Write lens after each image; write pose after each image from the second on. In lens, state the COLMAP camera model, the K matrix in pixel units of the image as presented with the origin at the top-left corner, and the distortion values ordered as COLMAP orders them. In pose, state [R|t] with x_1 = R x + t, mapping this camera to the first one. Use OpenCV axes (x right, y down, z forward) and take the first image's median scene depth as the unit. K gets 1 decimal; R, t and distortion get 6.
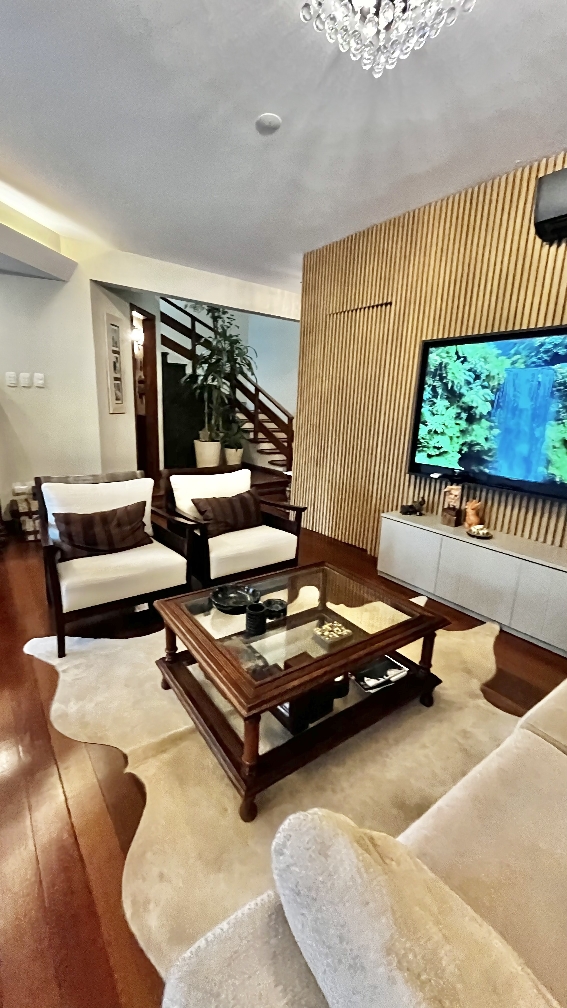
lens RADIAL K [[407.8, 0, 283.5], [0, 407.8, 504.0], [0, 0, 1]] dist [-0.001300, -0.000137]
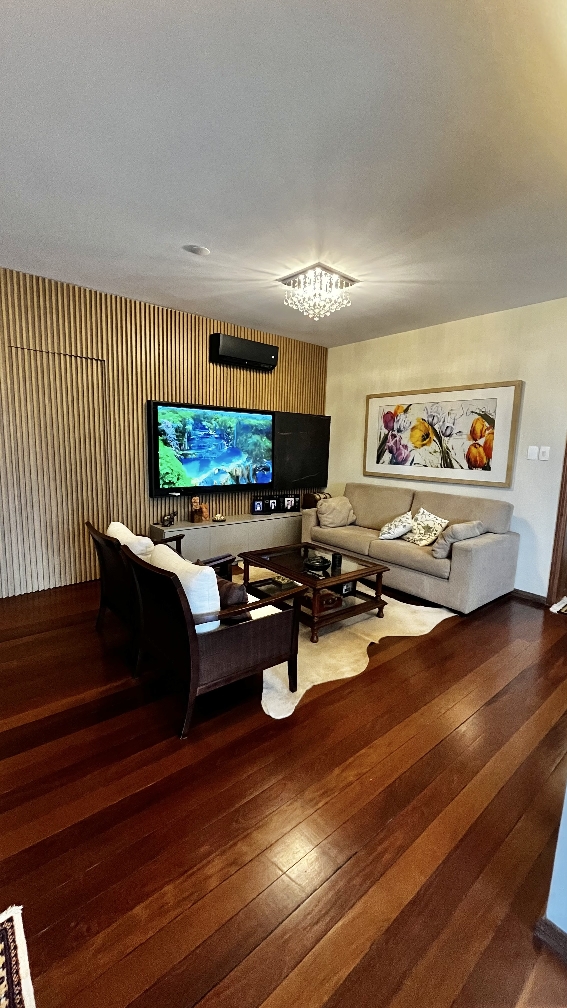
lens RADIAL K [[407.8, 0, 283.5], [0, 407.8, 504.0], [0, 0, 1]] dist [-0.001300, -0.000137]
pose [[-0.056480, -0.180399, 0.981971, -1.156786], [0.203967, 0.960713, 0.188225, -0.247082], [-0.977347, 0.210920, -0.017466, 0.703554]]
